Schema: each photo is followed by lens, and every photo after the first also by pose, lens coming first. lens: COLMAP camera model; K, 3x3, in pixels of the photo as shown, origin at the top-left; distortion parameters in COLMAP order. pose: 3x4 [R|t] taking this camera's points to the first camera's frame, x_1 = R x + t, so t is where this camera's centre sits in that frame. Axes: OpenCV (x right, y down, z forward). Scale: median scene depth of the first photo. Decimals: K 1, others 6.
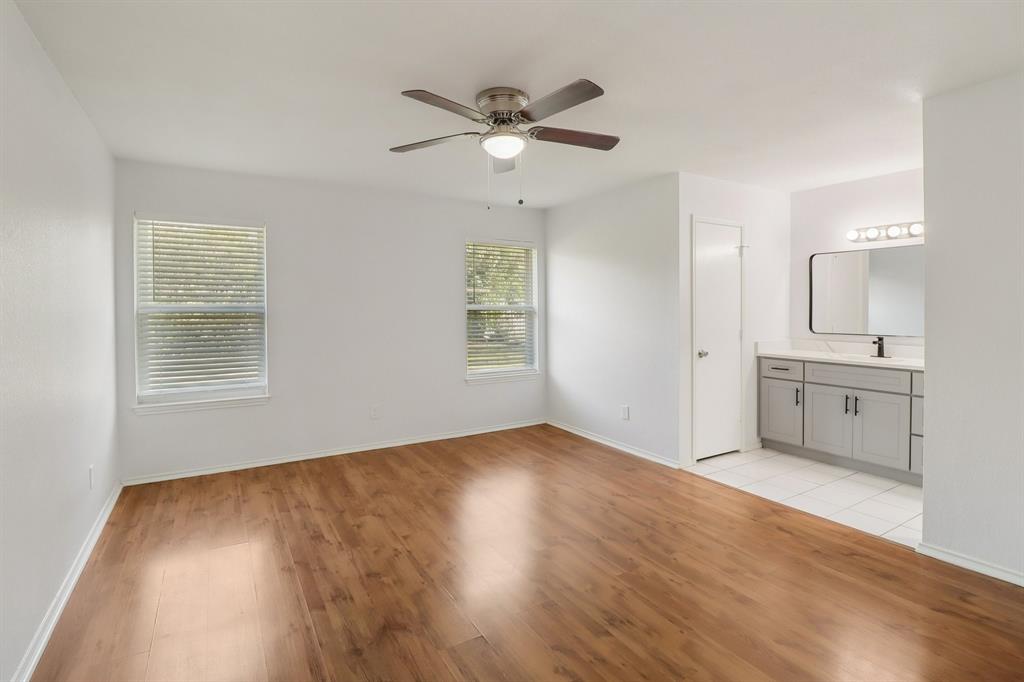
lens RADIAL K [[493.1, 0, 514.9], [0, 493.1, 315.0], [0, 0, 1]] dist [0.001530, -0.000320]
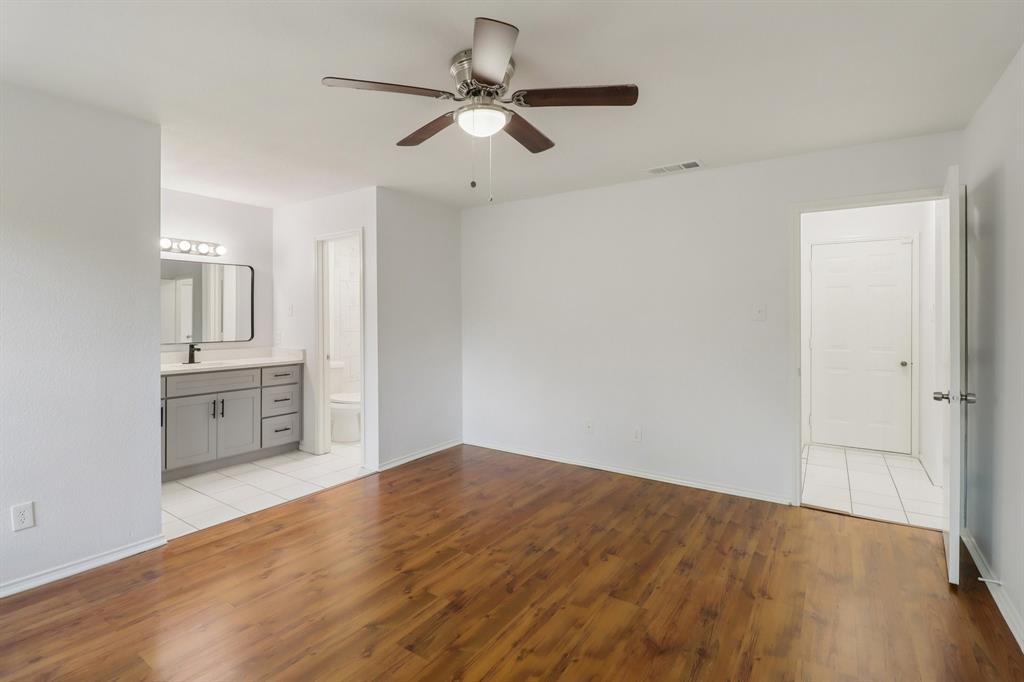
lens RADIAL K [[471.6, 0, 510.8], [0, 471.6, 312.7], [0, 0, 1]] dist [0.013497, -0.000390]
pose [[-0.408413, 0.013958, 0.912691, -0.806147], [0.010711, 0.999888, -0.010498, -0.010040], [-0.912735, 0.005488, -0.408516, 1.332954]]
